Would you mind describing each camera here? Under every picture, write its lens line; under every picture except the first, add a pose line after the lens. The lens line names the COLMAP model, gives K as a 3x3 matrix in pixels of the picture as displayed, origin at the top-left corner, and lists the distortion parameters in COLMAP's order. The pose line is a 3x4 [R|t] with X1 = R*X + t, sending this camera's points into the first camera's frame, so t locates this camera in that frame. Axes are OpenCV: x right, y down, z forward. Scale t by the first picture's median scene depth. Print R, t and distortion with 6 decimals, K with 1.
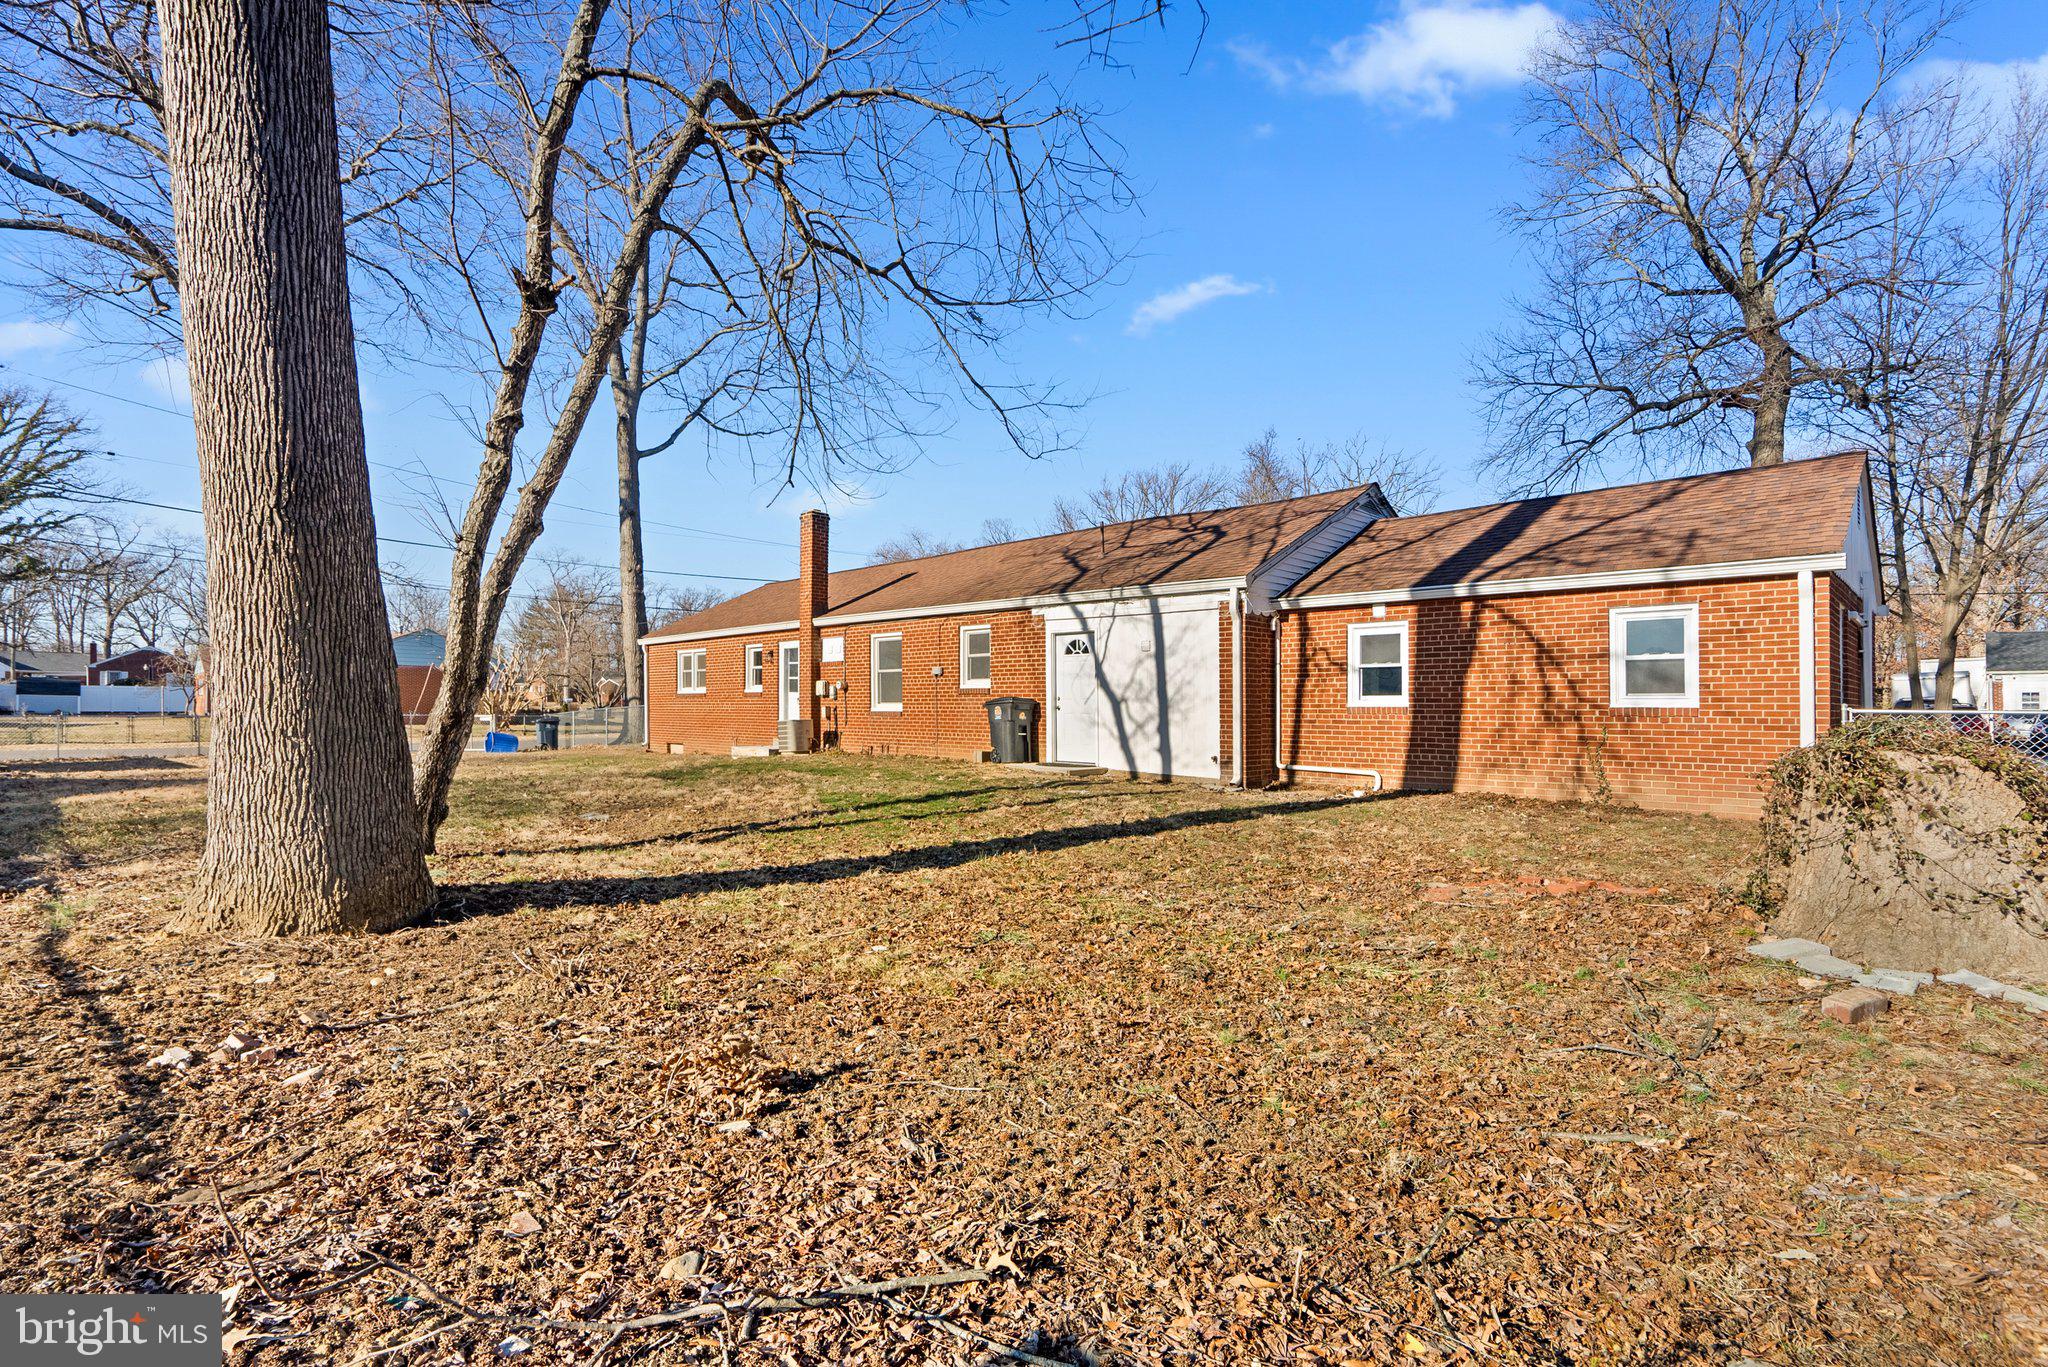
lens RADIAL K [[934.7, 0, 1017.5], [0, 934.7, 678.9], [0, 0, 1]] dist [-0.003794, -0.000294]
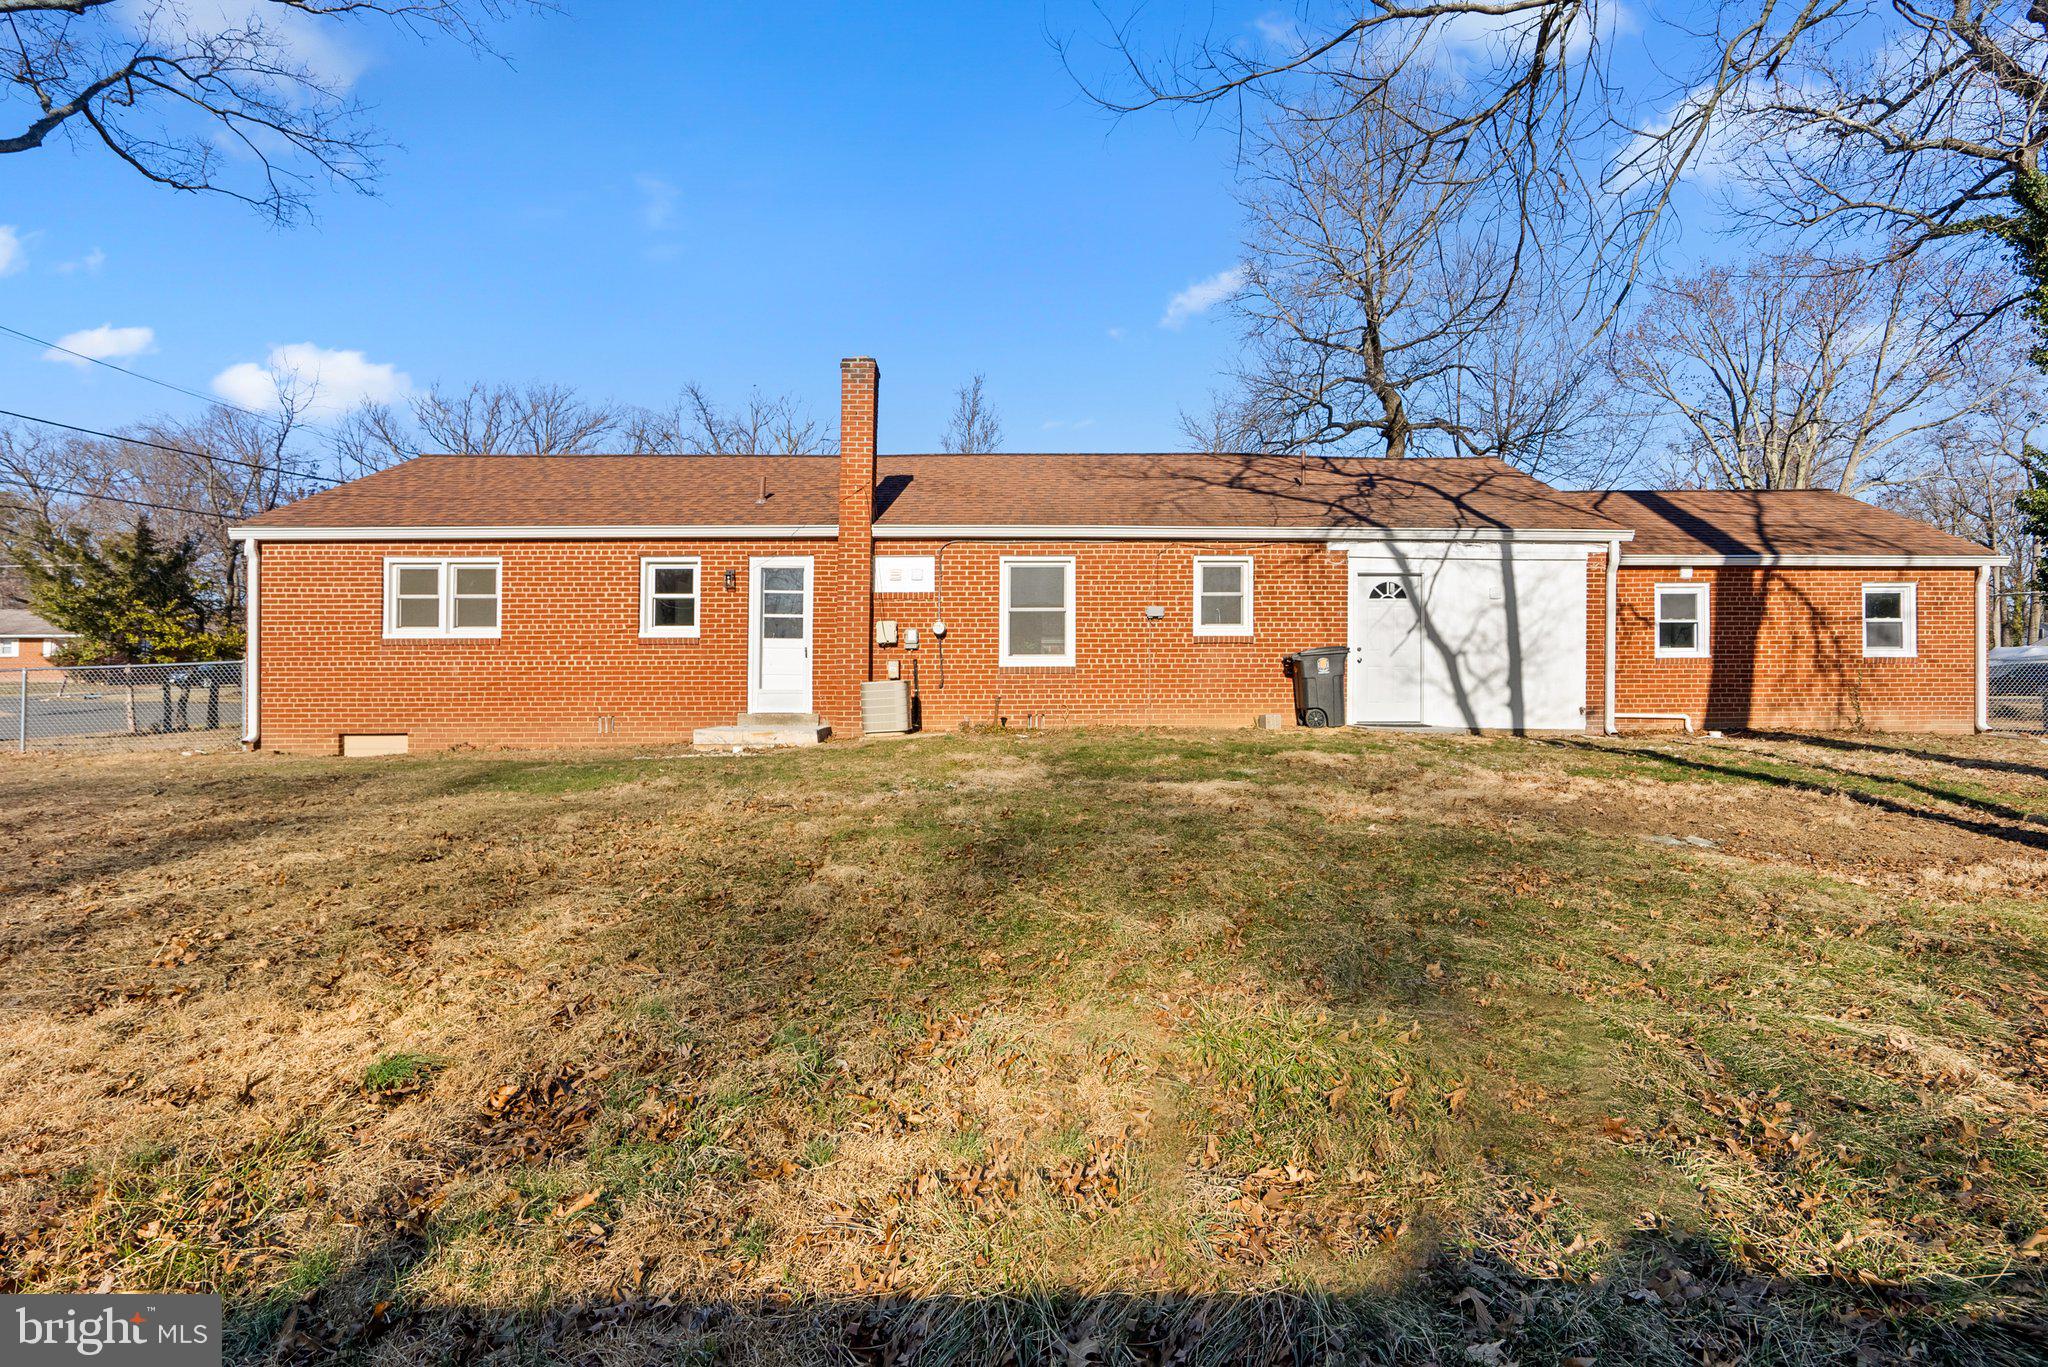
lens RADIAL K [[931.1, 0, 1020.3], [0, 931.1, 678.3], [0, 0, 1]] dist [-0.001038, -0.000002]
pose [[0.704820, -0.017948, 0.709159, -0.862498], [-0.016587, 0.998990, 0.041769, 0.018277], [-0.709192, -0.041202, 0.703810, 0.680054]]
